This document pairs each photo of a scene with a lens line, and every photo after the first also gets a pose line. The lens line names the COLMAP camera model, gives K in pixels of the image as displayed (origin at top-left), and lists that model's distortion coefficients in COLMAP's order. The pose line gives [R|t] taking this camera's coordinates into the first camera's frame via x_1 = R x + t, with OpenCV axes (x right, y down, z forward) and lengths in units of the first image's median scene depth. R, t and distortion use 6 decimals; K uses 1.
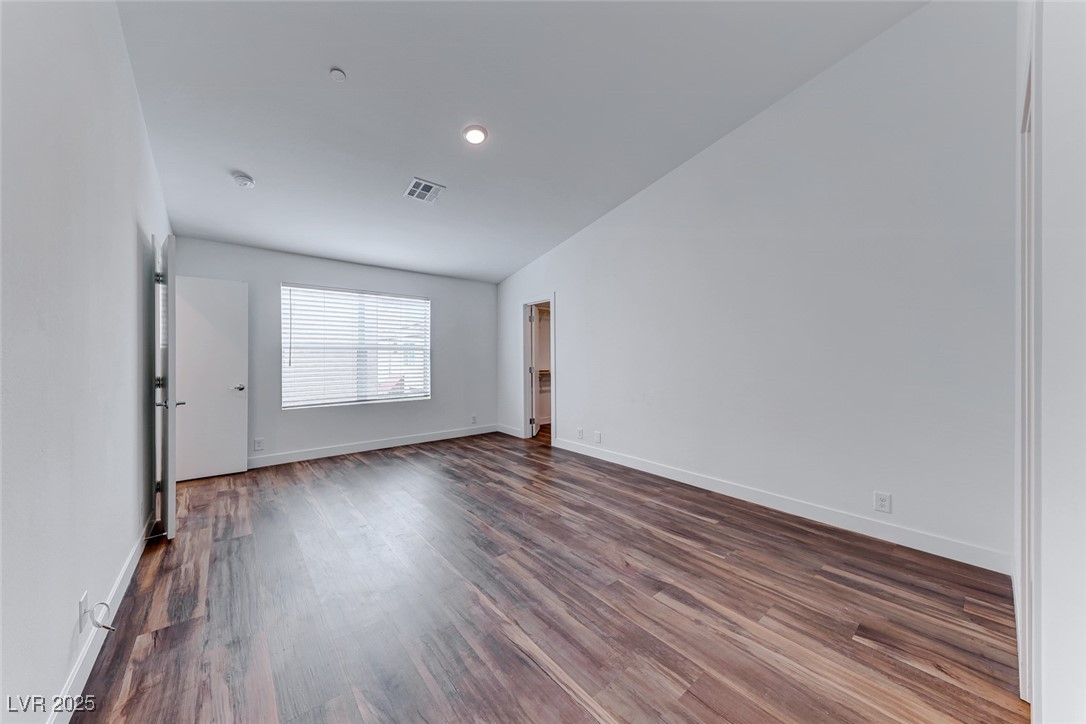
lens RADIAL K [[376.2, 0, 540.9], [0, 376.2, 357.6], [0, 0, 1]] dist [0.000511, -0.000071]
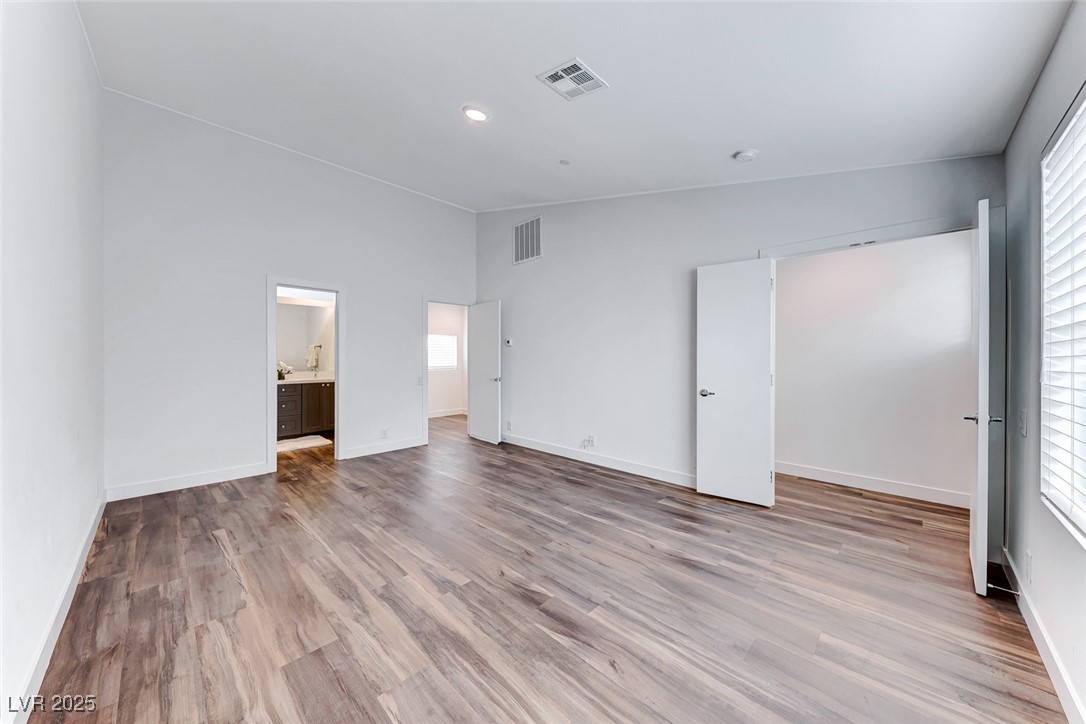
lens RADIAL K [[376.2, 0, 540.9], [0, 376.2, 357.6], [0, 0, 1]] dist [0.000511, -0.000071]
pose [[-0.995139, -0.000667, -0.098476, -0.215669], [-0.000800, 0.999999, 0.001307, -0.002009], [0.098475, 0.001380, -0.995139, 1.729238]]
